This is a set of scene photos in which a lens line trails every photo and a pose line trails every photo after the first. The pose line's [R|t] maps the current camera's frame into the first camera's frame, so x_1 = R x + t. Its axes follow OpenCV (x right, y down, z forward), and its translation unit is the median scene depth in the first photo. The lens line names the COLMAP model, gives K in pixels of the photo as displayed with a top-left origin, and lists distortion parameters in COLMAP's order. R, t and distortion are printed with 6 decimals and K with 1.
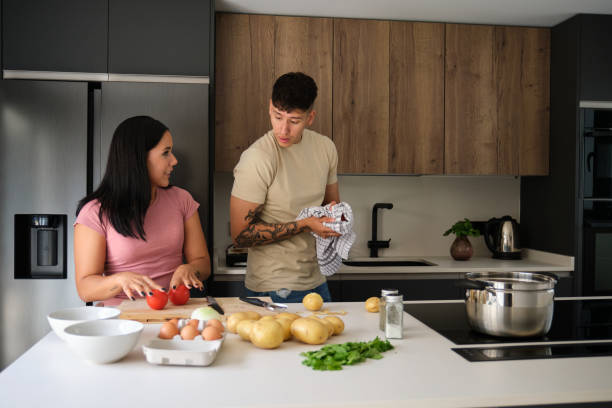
lens RADIAL K [[660.5, 0, 306.0], [0, 660.5, 204.0], [0, 0, 1]] dist [-0.038013, 0.008569]
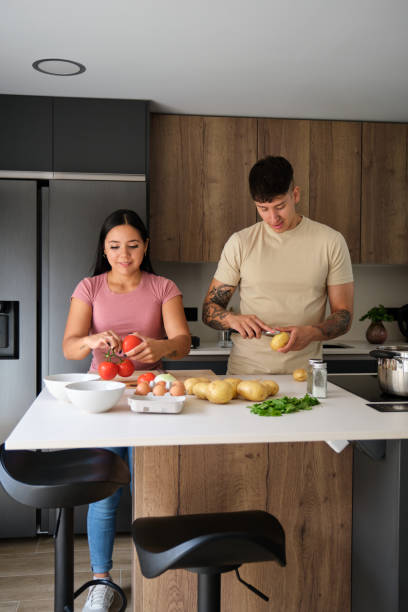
lens RADIAL K [[732.2, 0, 204.0], [0, 732.2, 306.0], [0, 0, 1]] dist [0.018570, 0.009560]
pose [[0.999995, -0.000931, -0.003070, -0.048454], [0.000981, 0.999864, 0.016471, 0.004906], [0.003055, -0.016474, 0.999860, -0.228727]]
